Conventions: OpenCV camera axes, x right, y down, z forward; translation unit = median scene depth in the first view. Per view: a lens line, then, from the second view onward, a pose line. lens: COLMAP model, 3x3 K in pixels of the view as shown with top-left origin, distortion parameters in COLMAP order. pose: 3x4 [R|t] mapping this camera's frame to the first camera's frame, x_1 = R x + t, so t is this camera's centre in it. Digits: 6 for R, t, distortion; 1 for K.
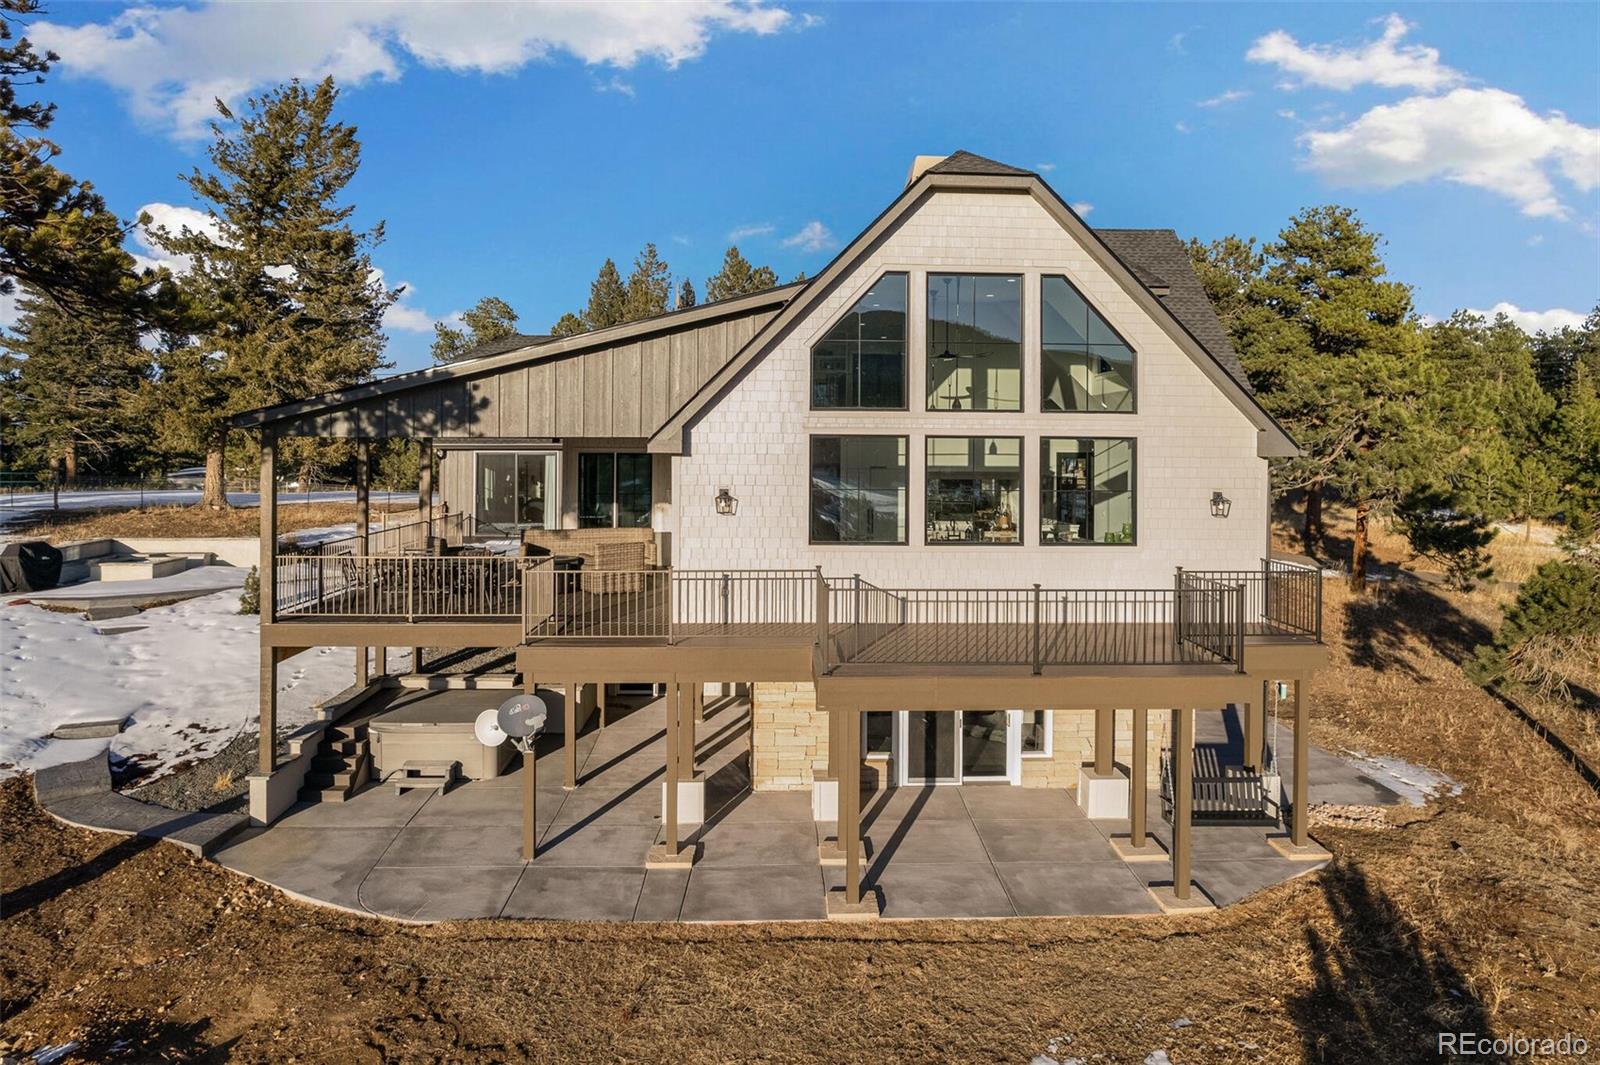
lens RADIAL K [[826.4, 0, 800.2], [0, 826.4, 455.7], [0, 0, 1]] dist [0.001428, 0.000143]
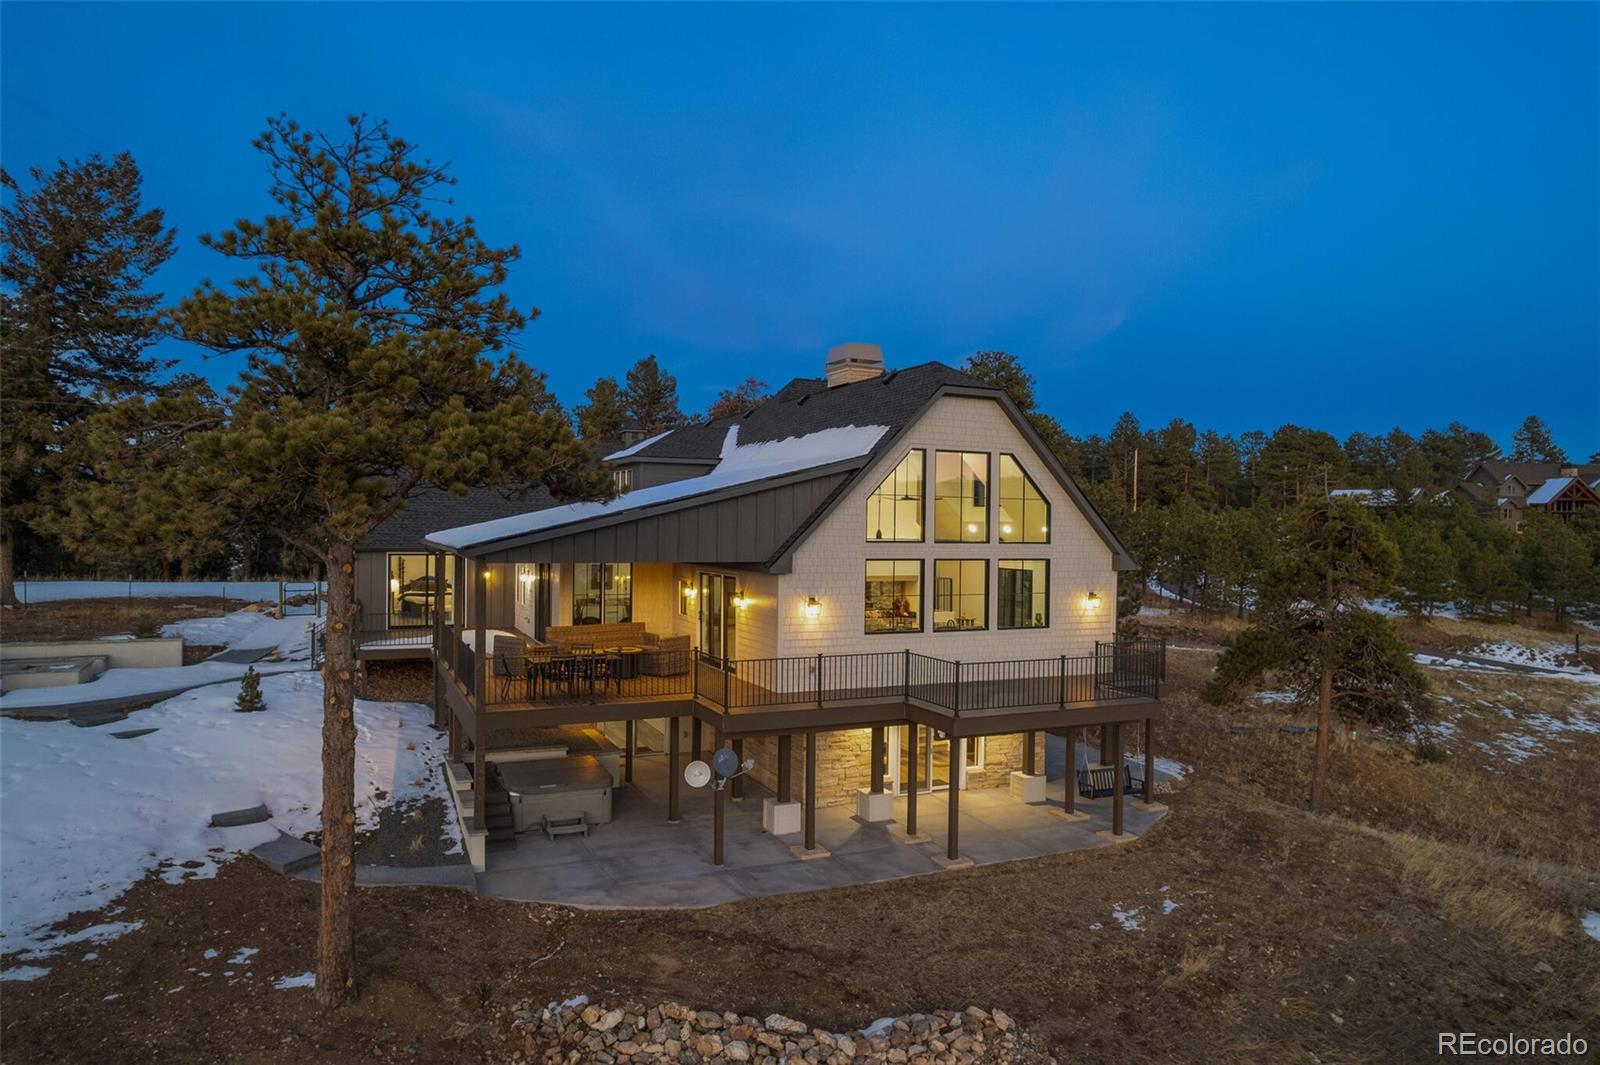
lens RADIAL K [[725.2, 0, 800.0], [0, 725.2, 532.5], [0, 0, 1]] dist [0.001928, 0.000106]
pose [[0.954600, 0.010977, 0.297690, -0.469693], [-0.007908, 0.999902, -0.011512, -0.051853], [-0.297787, 0.008635, 0.954593, -0.178940]]
